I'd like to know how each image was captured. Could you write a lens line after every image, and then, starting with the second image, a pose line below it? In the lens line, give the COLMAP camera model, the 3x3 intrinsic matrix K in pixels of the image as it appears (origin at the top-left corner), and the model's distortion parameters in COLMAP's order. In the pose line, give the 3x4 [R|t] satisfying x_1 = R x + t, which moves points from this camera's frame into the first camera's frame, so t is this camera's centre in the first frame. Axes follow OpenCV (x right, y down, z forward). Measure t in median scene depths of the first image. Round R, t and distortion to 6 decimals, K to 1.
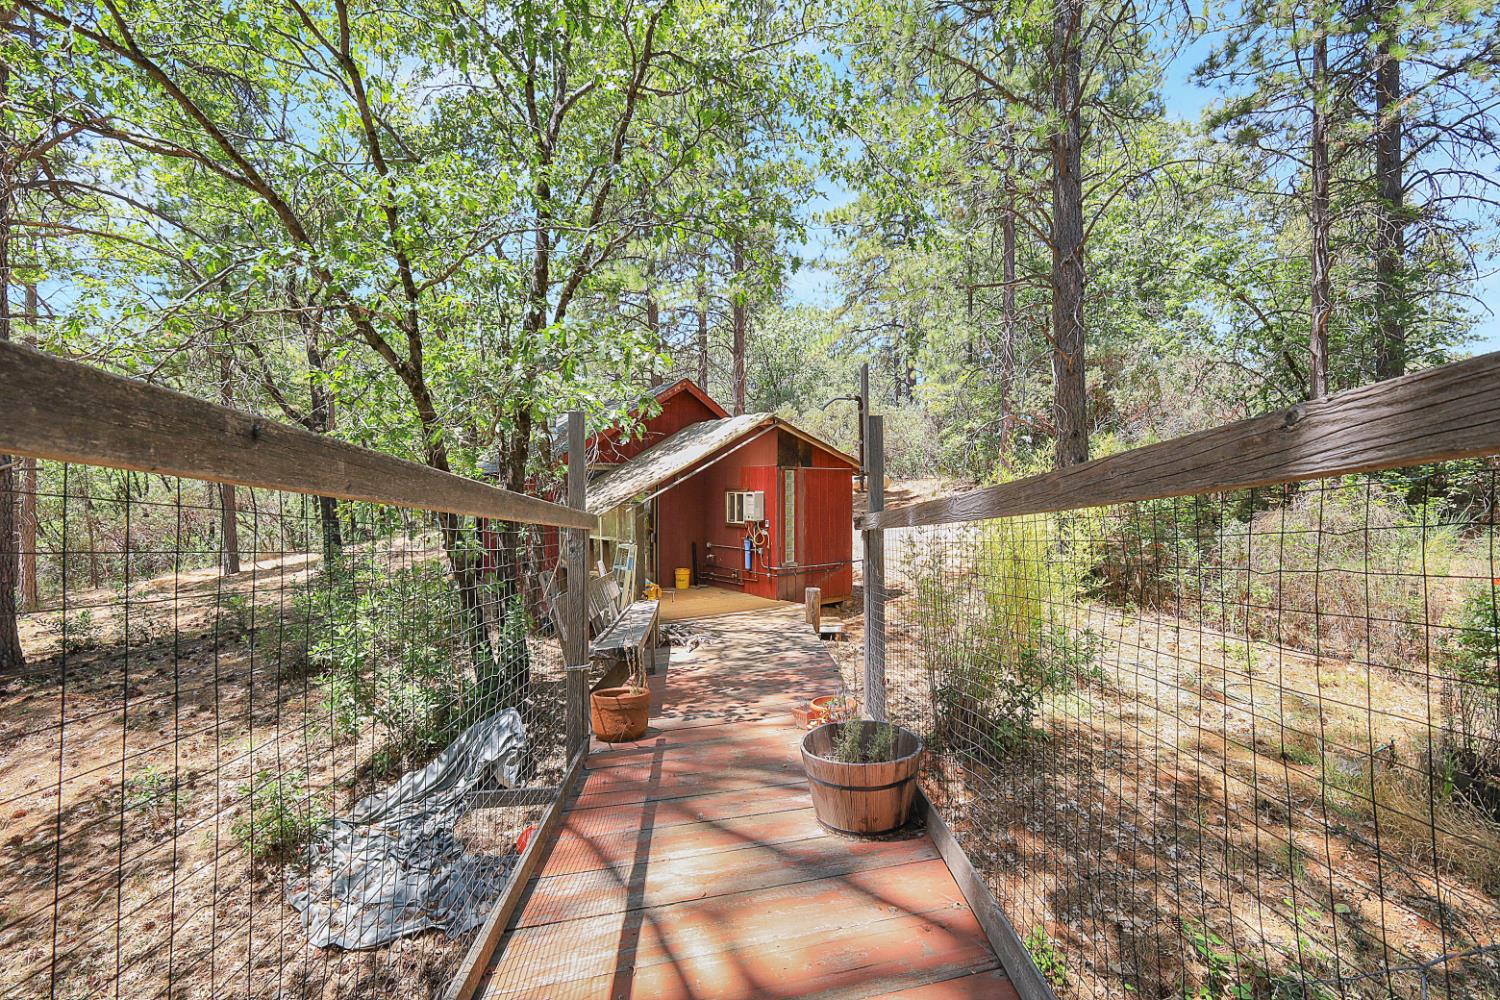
lens RADIAL K [[649.8, 0, 748.2], [0, 649.8, 493.6], [0, 0, 1]] dist [0.000624, -0.000040]
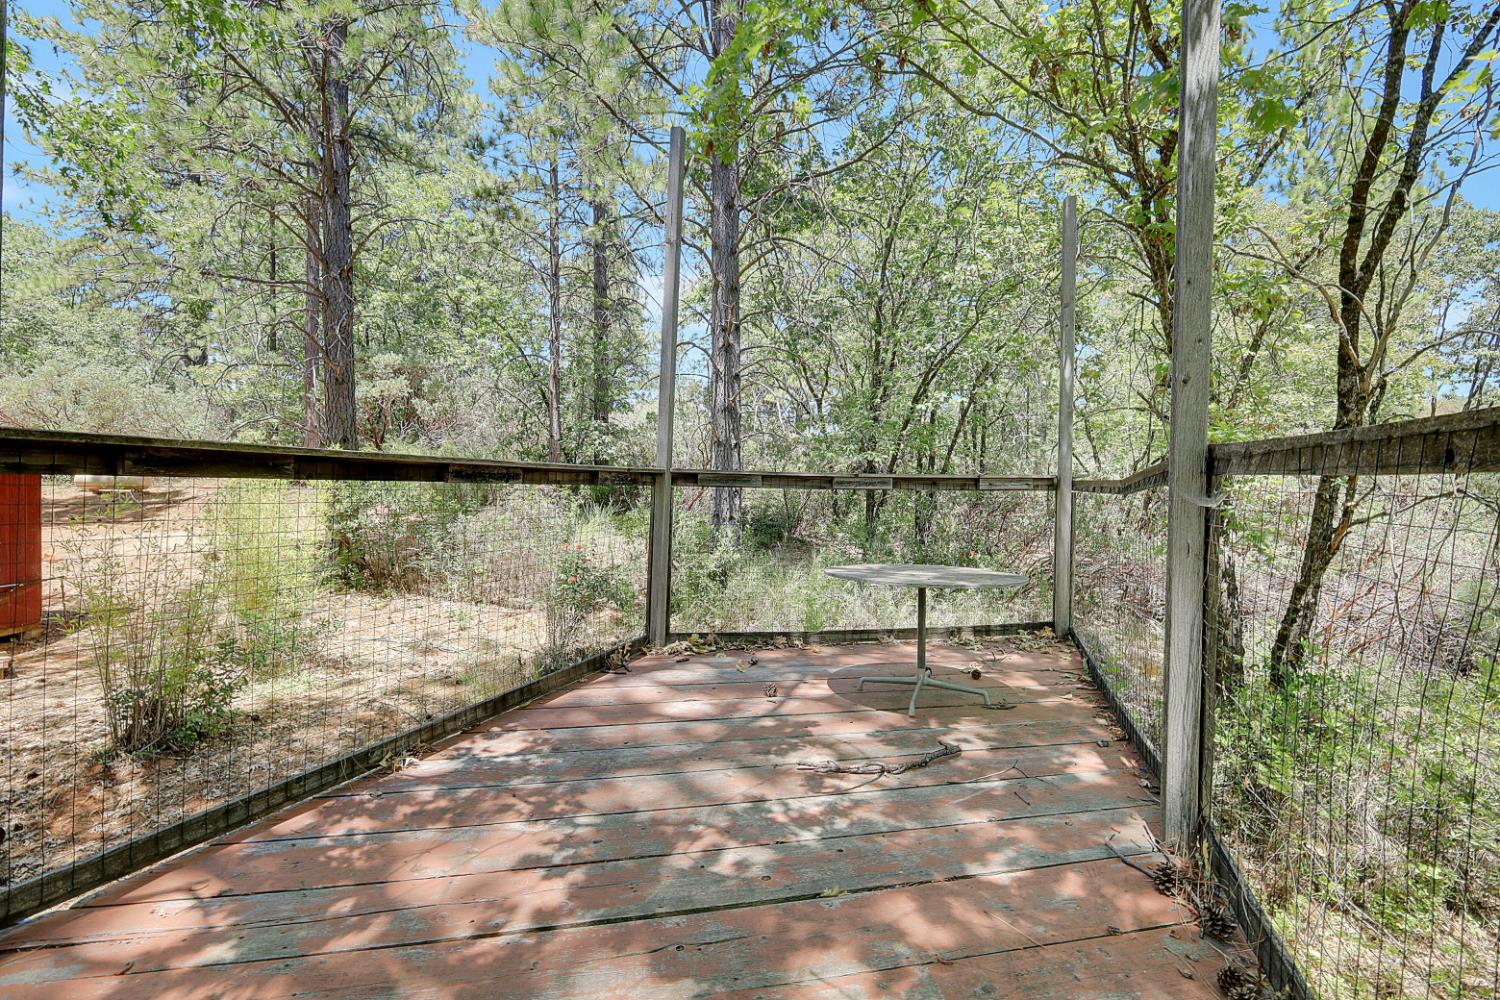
lens RADIAL K [[649.8, 0, 748.2], [0, 649.8, 493.6], [0, 0, 1]] dist [0.000624, -0.000040]
pose [[0.600420, -0.002615, 0.799681, 0.058322], [0.003835, 0.999993, 0.000390, 0.000621], [-0.799676, 0.002832, 0.600425, -0.239334]]
